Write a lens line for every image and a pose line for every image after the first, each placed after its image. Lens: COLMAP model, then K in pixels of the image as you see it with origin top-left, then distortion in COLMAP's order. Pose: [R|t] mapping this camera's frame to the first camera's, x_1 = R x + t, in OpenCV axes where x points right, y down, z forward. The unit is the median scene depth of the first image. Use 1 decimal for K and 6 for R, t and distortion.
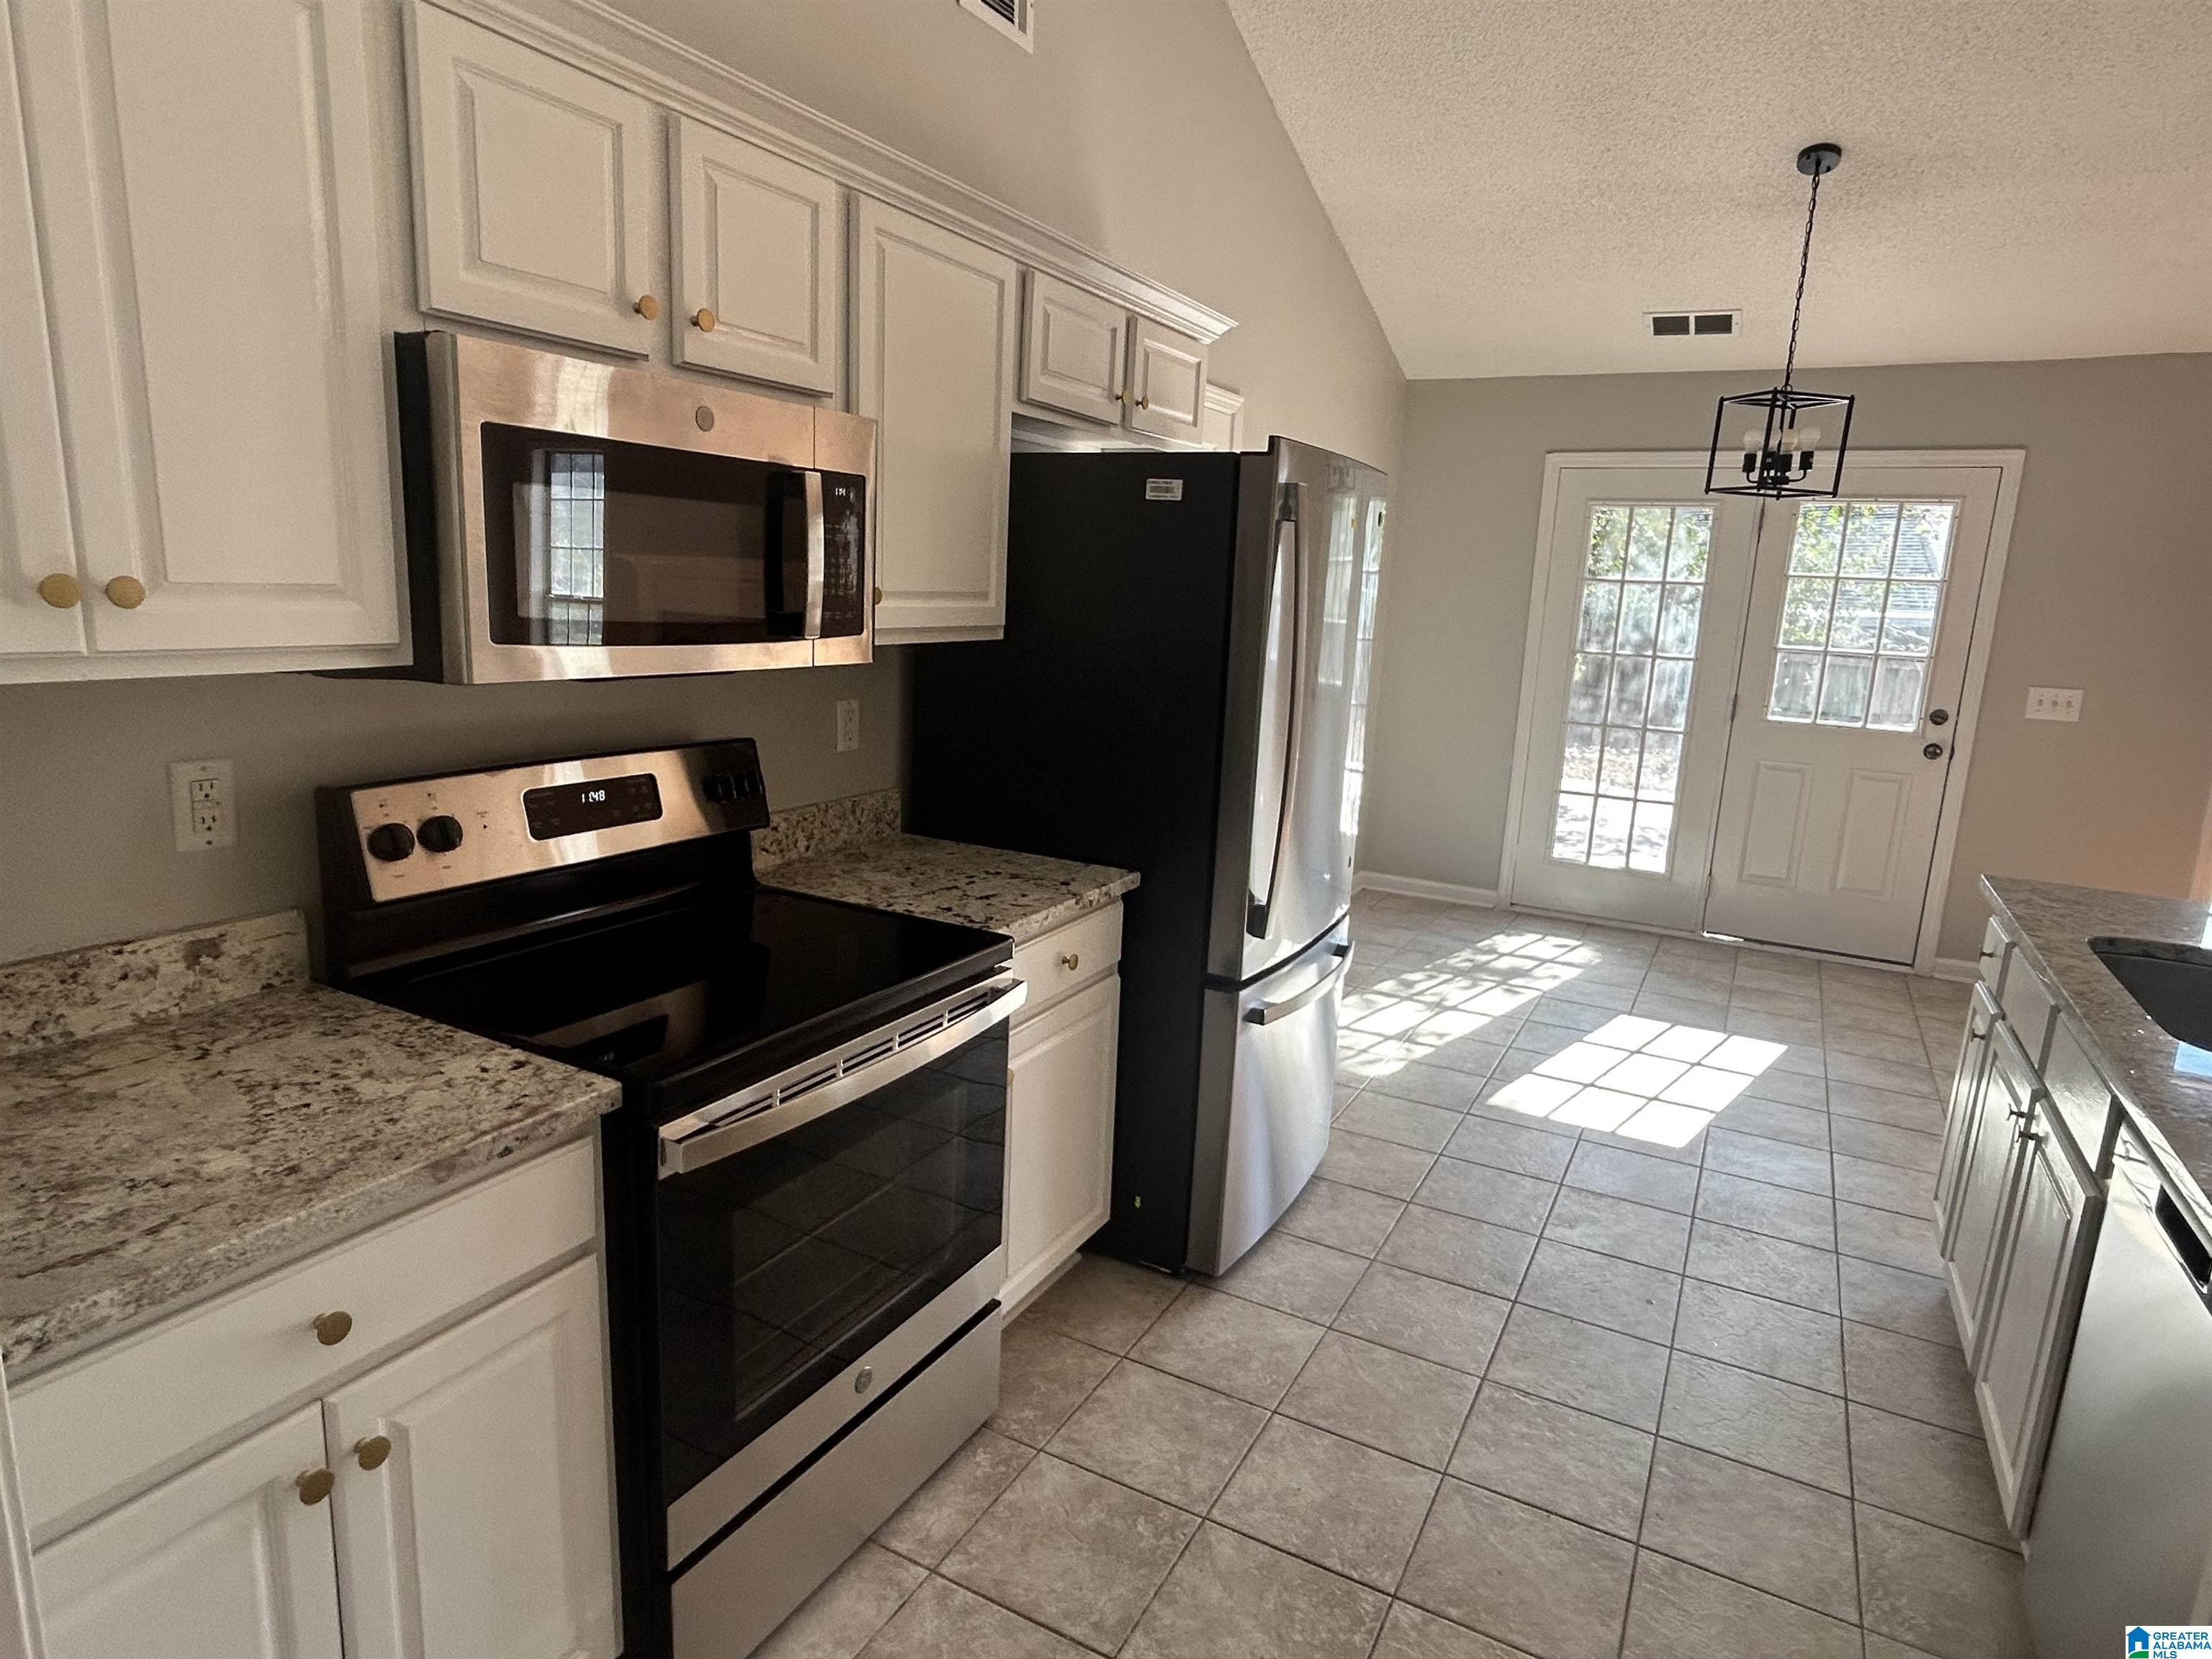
lens RADIAL K [[1255.7, 0, 1107.7], [0, 1255.7, 830.4], [0, 0, 1]] dist [0.000095, 0.002629]
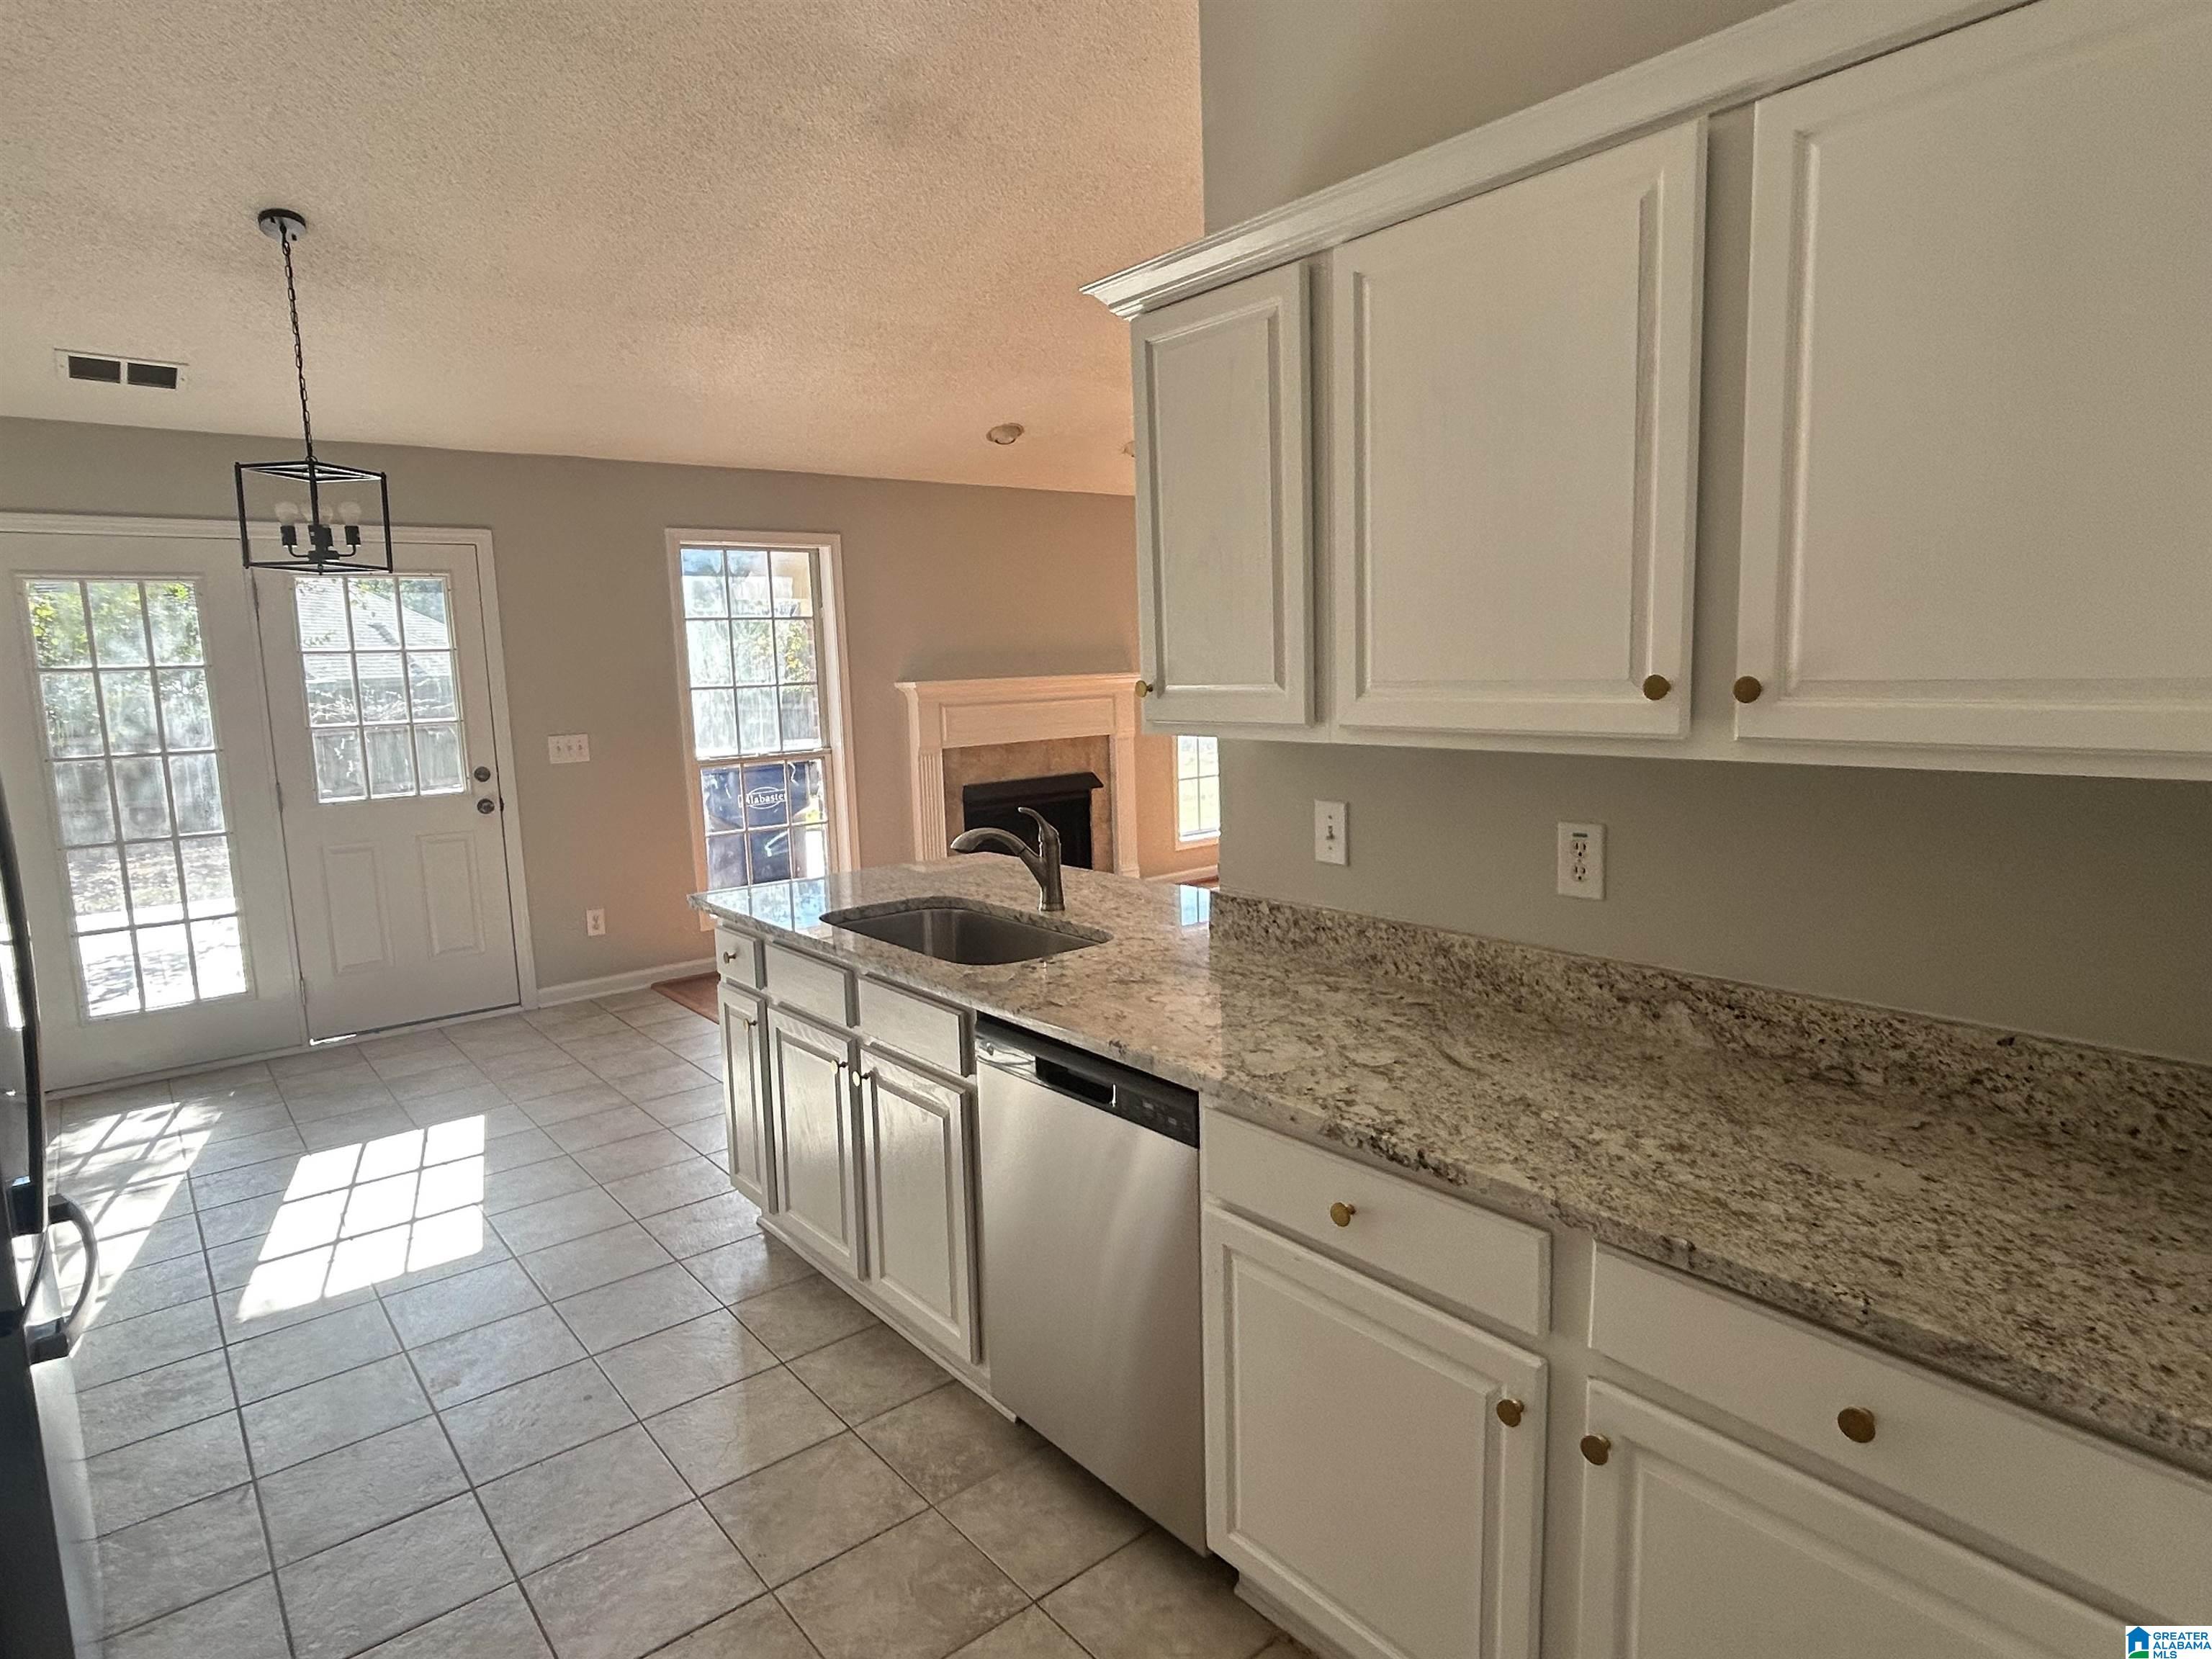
lens RADIAL K [[1255.7, 0, 1111.4], [0, 1255.7, 825.8], [0, 0, 1]] dist [0.000095, 0.002629]
pose [[0.378280, -0.180194, 0.907984, -0.119147], [0.230507, 0.968310, 0.096133, -0.027924], [-0.896533, 0.172931, 0.407828, 0.094382]]
